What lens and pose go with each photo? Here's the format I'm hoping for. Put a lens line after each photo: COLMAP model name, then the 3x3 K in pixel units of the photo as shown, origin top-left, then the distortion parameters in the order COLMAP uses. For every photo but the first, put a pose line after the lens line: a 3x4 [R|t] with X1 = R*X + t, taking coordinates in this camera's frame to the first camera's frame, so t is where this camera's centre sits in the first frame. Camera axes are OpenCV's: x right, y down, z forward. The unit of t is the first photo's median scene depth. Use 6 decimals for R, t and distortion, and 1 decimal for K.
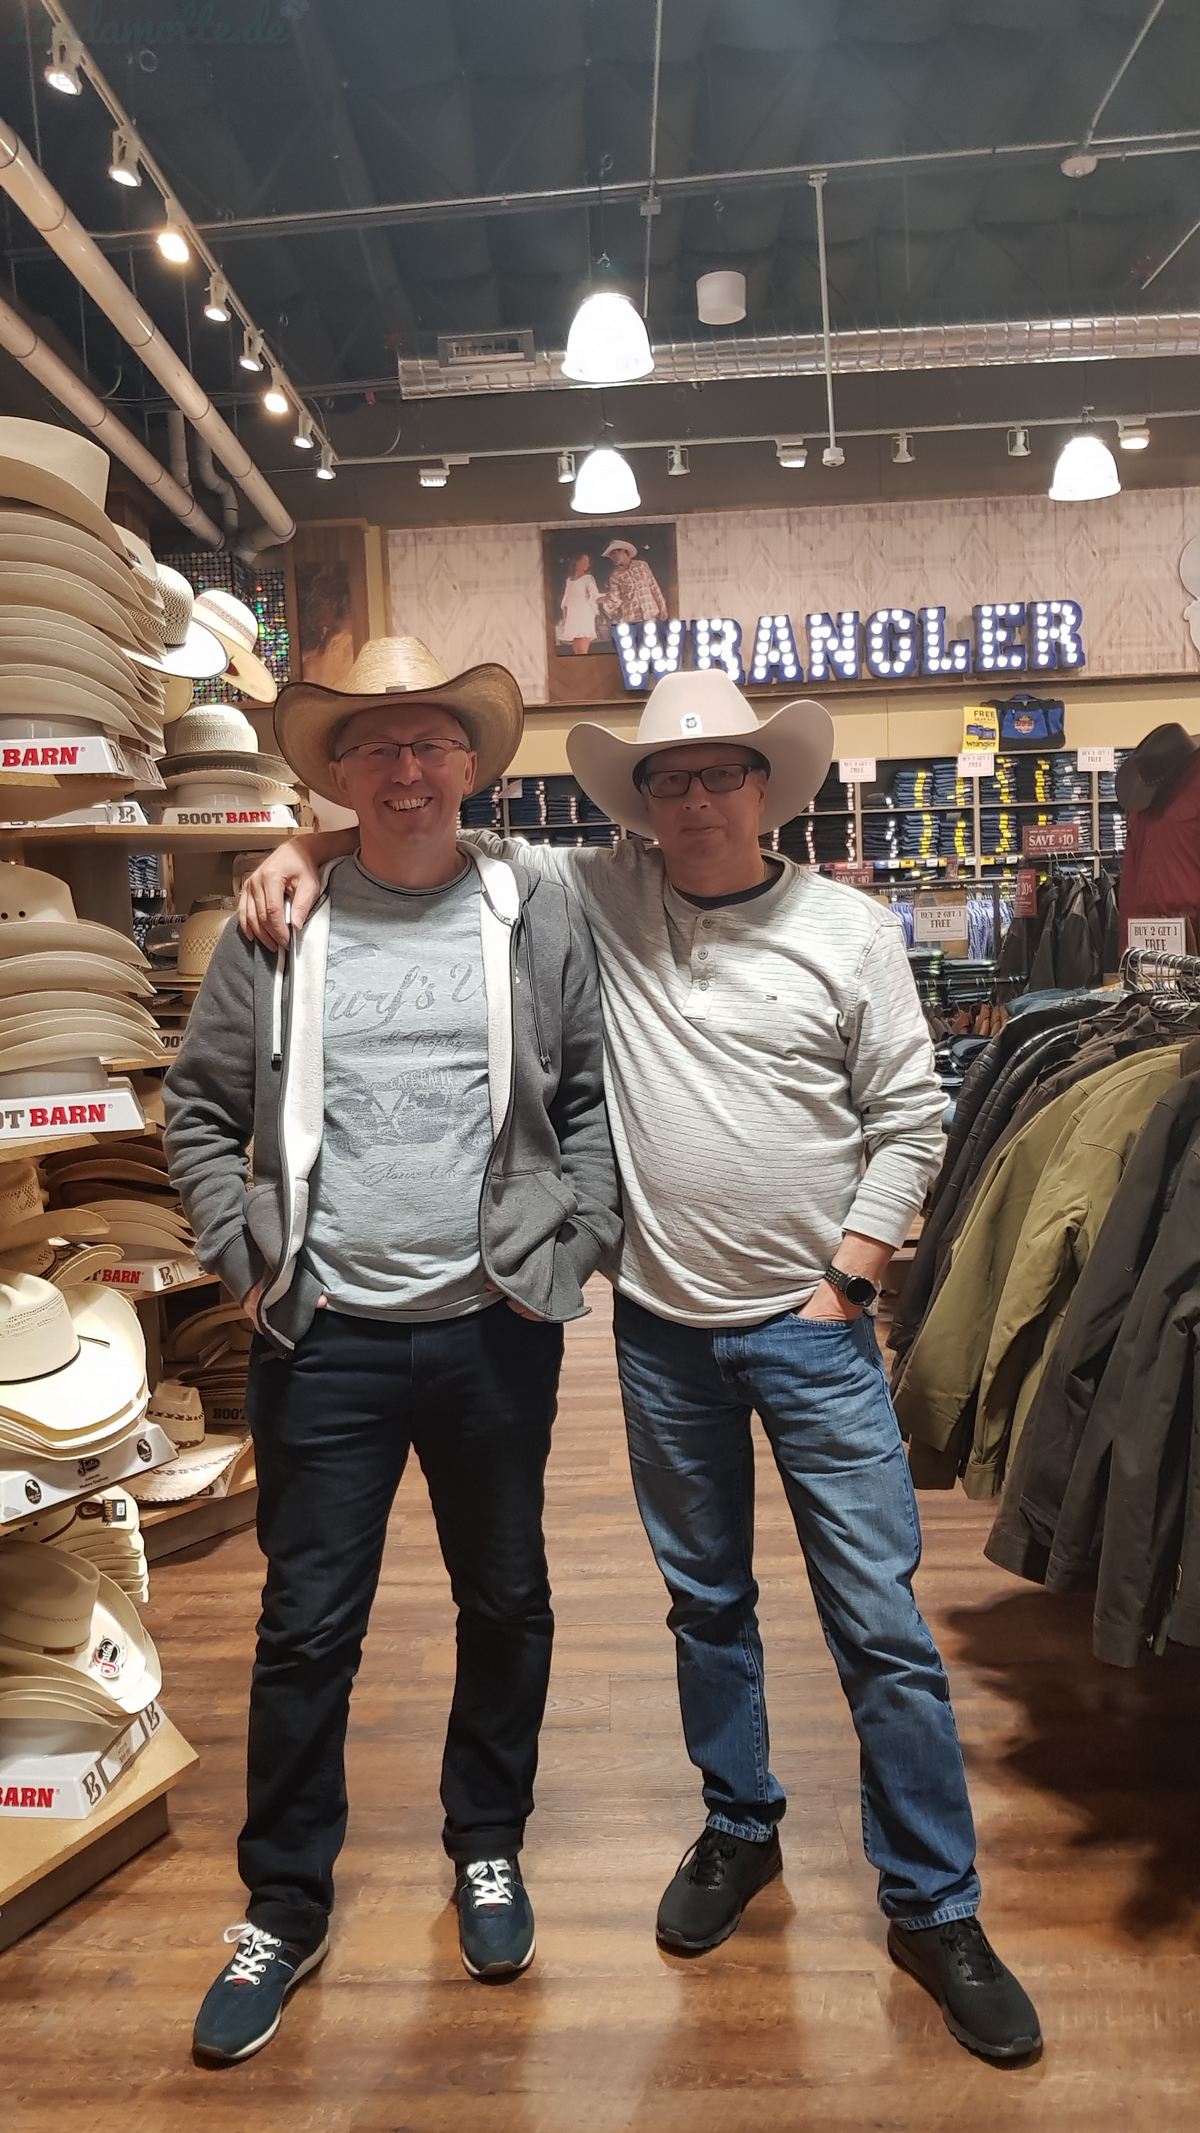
lens RADIAL K [[1674.8, 0, 557.4], [0, 1674.8, 1049.2], [0, 0, 1]] dist [-0.000118, -0.003020]
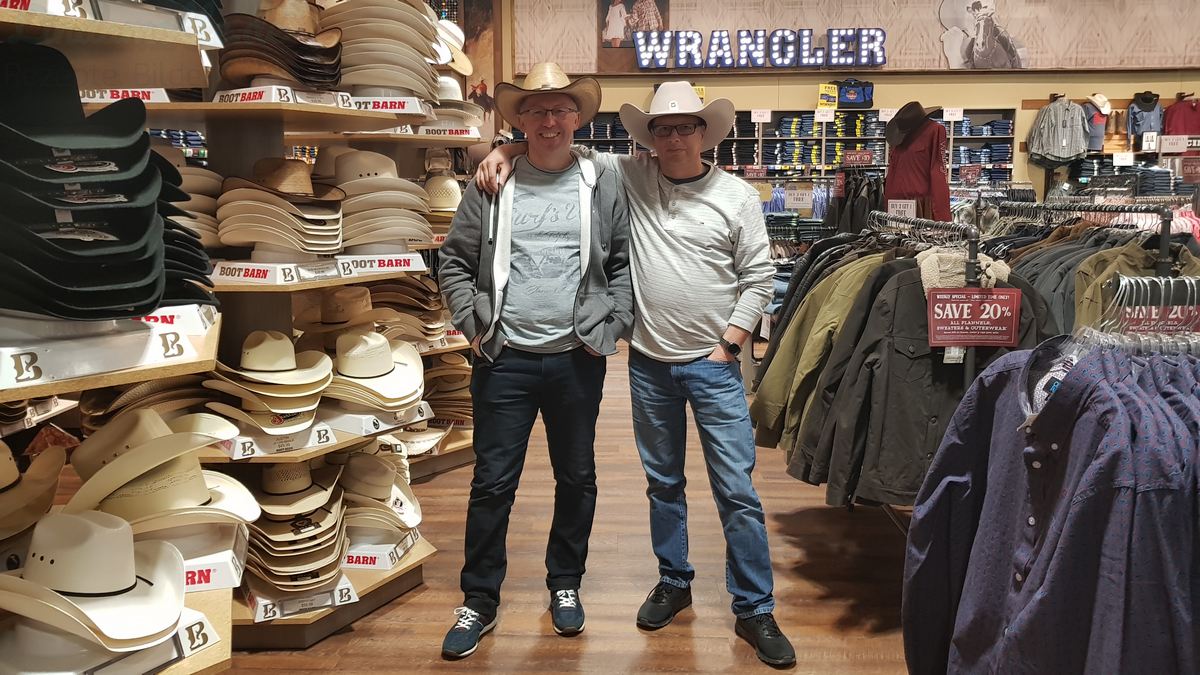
lens RADIAL K [[940.8, 0, 594.8], [0, 940.8, 300.0], [0, 0, 1]] dist [-0.001069, -0.003539]
pose [[0.999202, 0.039461, 0.006225, -0.009719], [-0.039670, 0.998489, 0.038015, 0.011926], [-0.004715, -0.038232, 0.999258, -0.114018]]
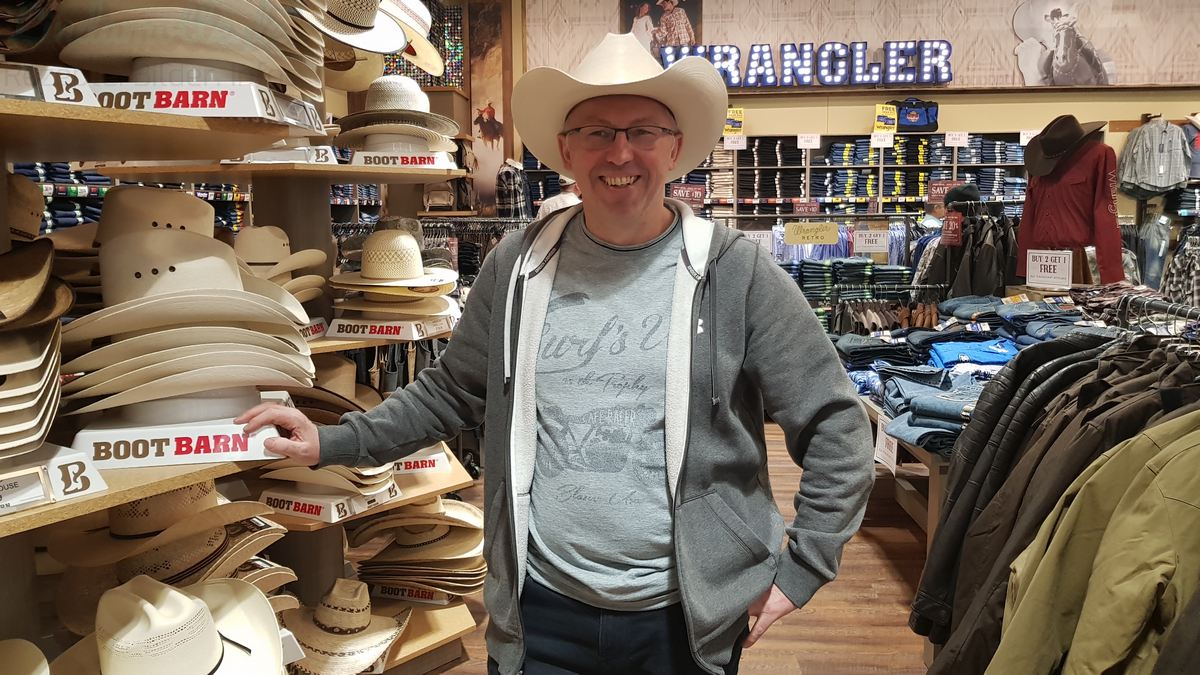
lens RADIAL K [[942.2, 0, 585.6], [0, 942.2, 303.3], [0, 0, 1]] dist [-0.000118, -0.003020]
pose [[0.998993, 0.037573, -0.024510, -0.018995], [-0.037298, 0.999237, 0.011586, -0.025457], [0.024927, -0.010660, 0.999632, 0.165552]]
